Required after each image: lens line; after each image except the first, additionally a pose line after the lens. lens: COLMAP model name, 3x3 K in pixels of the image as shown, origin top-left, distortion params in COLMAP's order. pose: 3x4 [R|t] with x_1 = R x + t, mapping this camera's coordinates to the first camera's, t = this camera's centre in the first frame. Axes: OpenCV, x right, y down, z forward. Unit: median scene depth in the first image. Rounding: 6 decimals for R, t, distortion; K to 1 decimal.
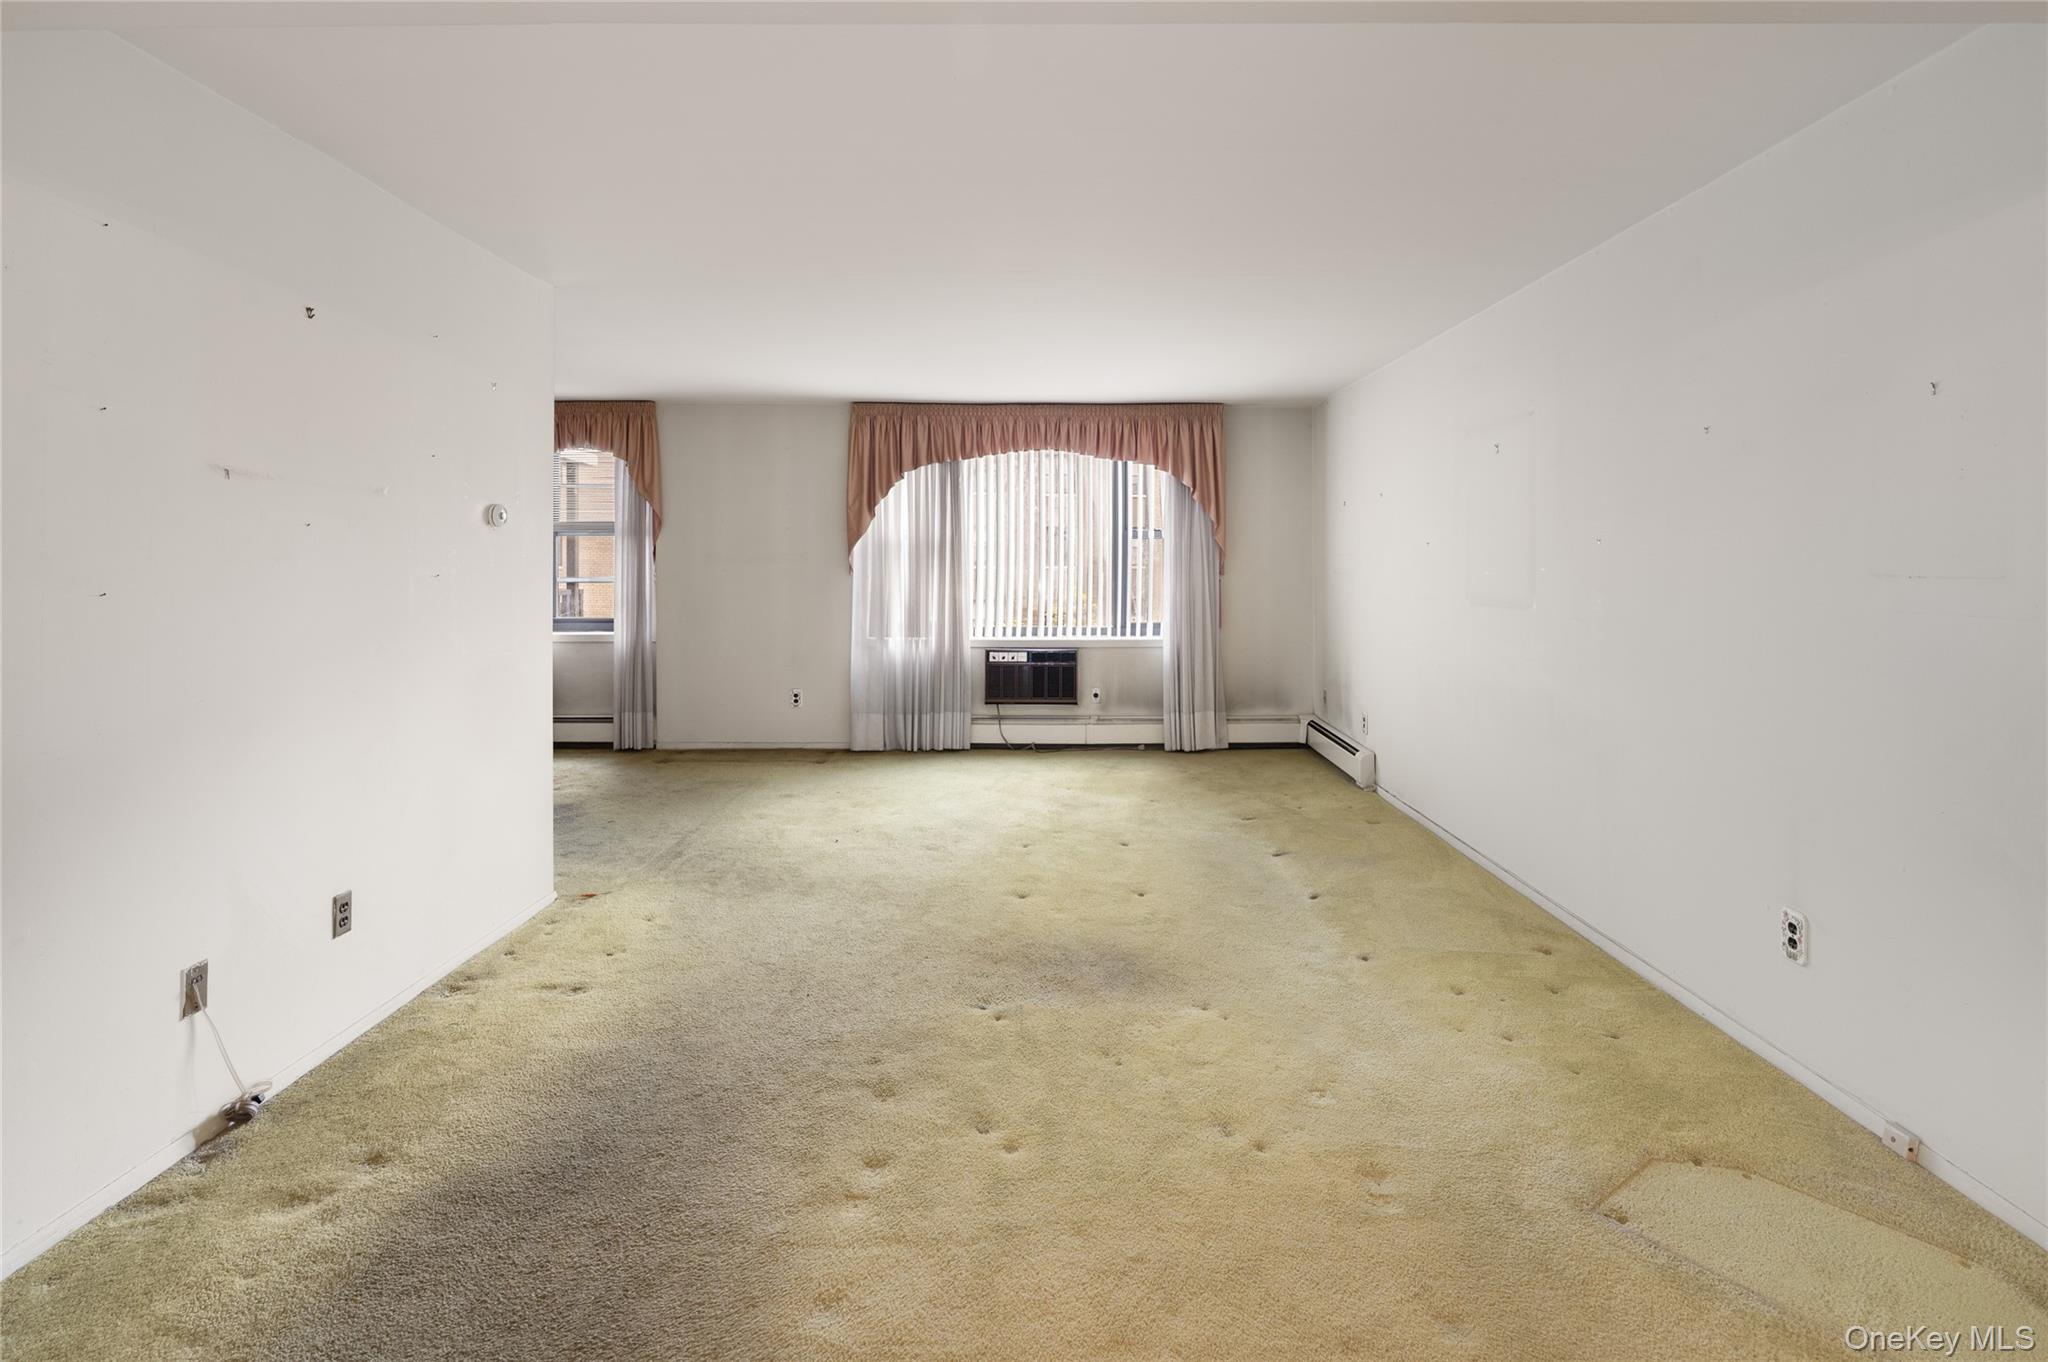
lens RADIAL K [[994.5, 0, 1040.9], [0, 994.5, 556.5], [0, 0, 1]] dist [0.008339, -0.005639]
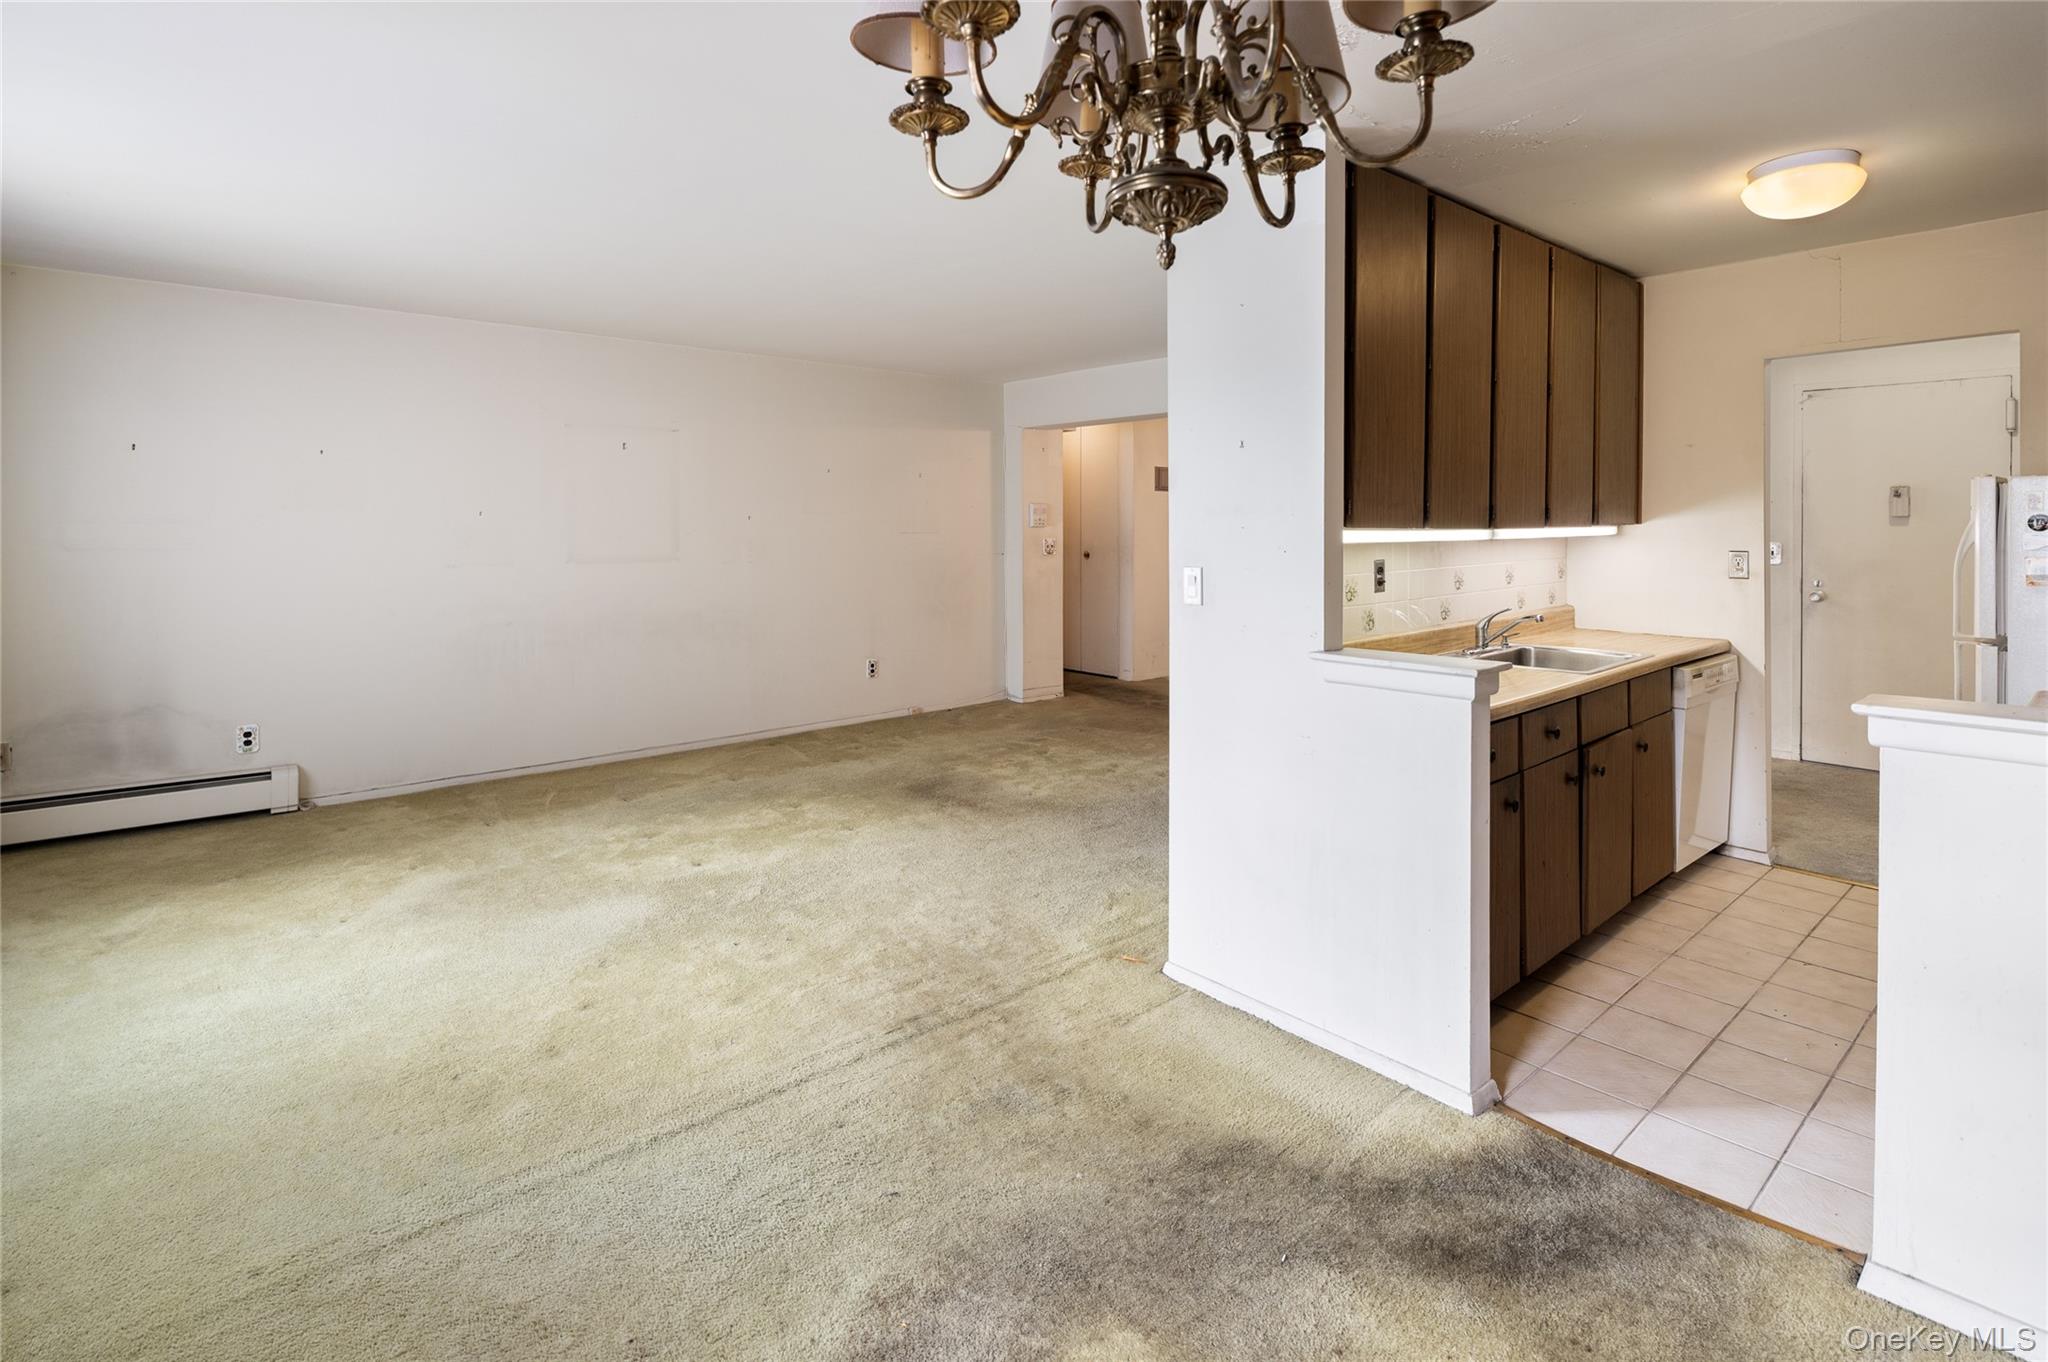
lens RADIAL K [[994.5, 0, 1040.3], [0, 994.5, 532.1], [0, 0, 1]] dist [0.008339, -0.005639]
pose [[-0.663286, -0.007698, 0.748326, -0.580435], [-0.005406, 0.999970, 0.005495, -0.000962], [-0.748347, -0.000401, -0.663308, 0.921011]]
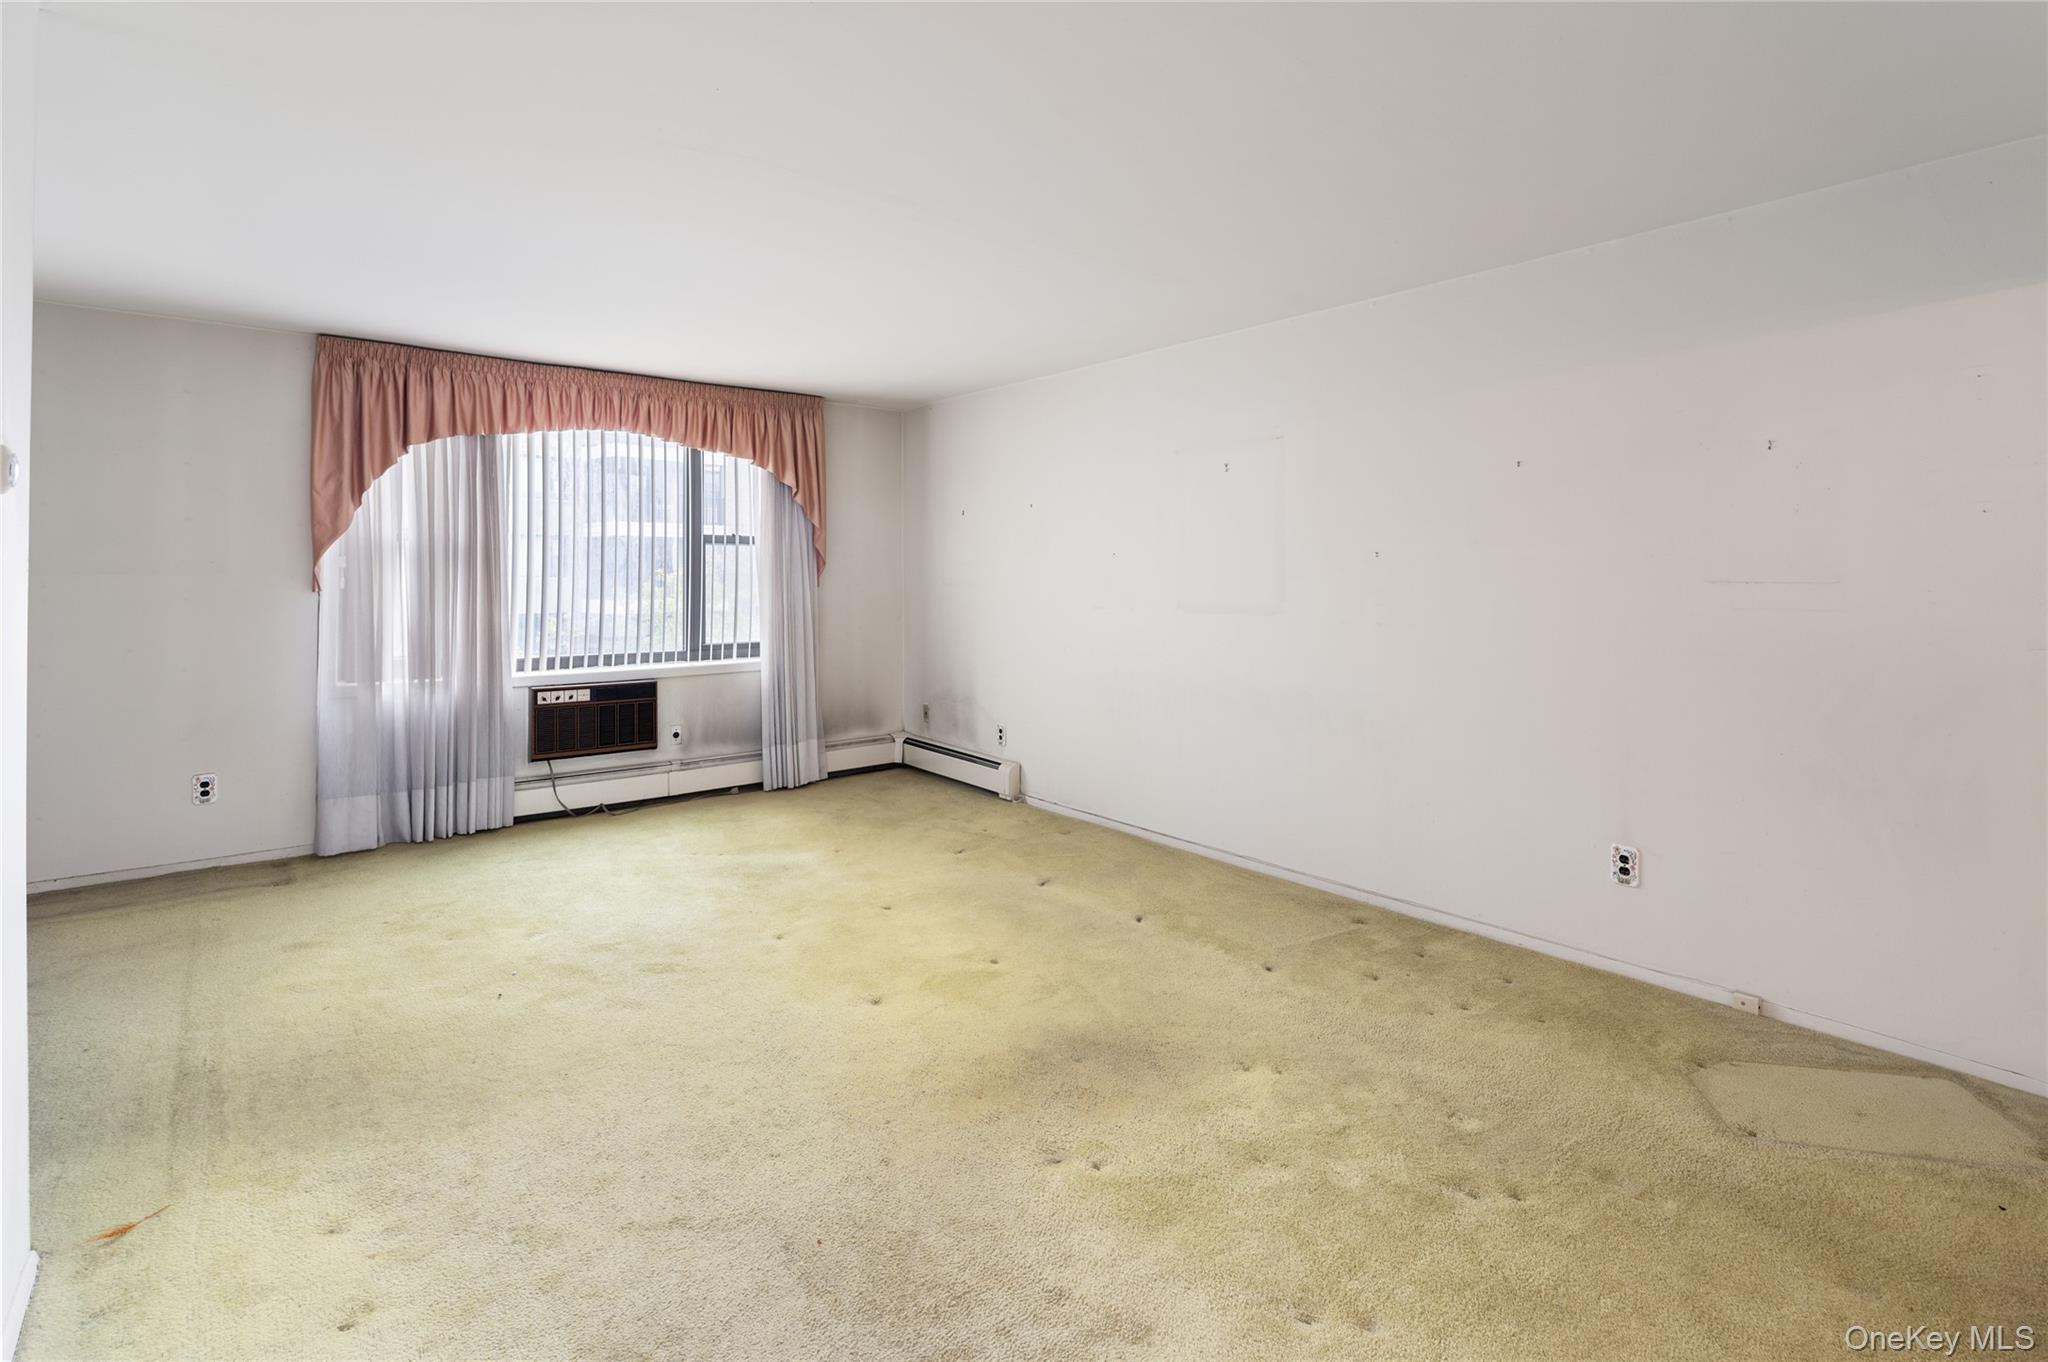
lens RADIAL K [[994.5, 0, 1033.0], [0, 994.5, 563.3], [0, 0, 1]] dist [0.008339, -0.005639]
pose [[0.780132, 0.004165, 0.625601, -0.238992], [-0.002227, 0.999990, -0.003880, 0.000655], [-0.625611, 0.001633, 0.780134, 0.181617]]
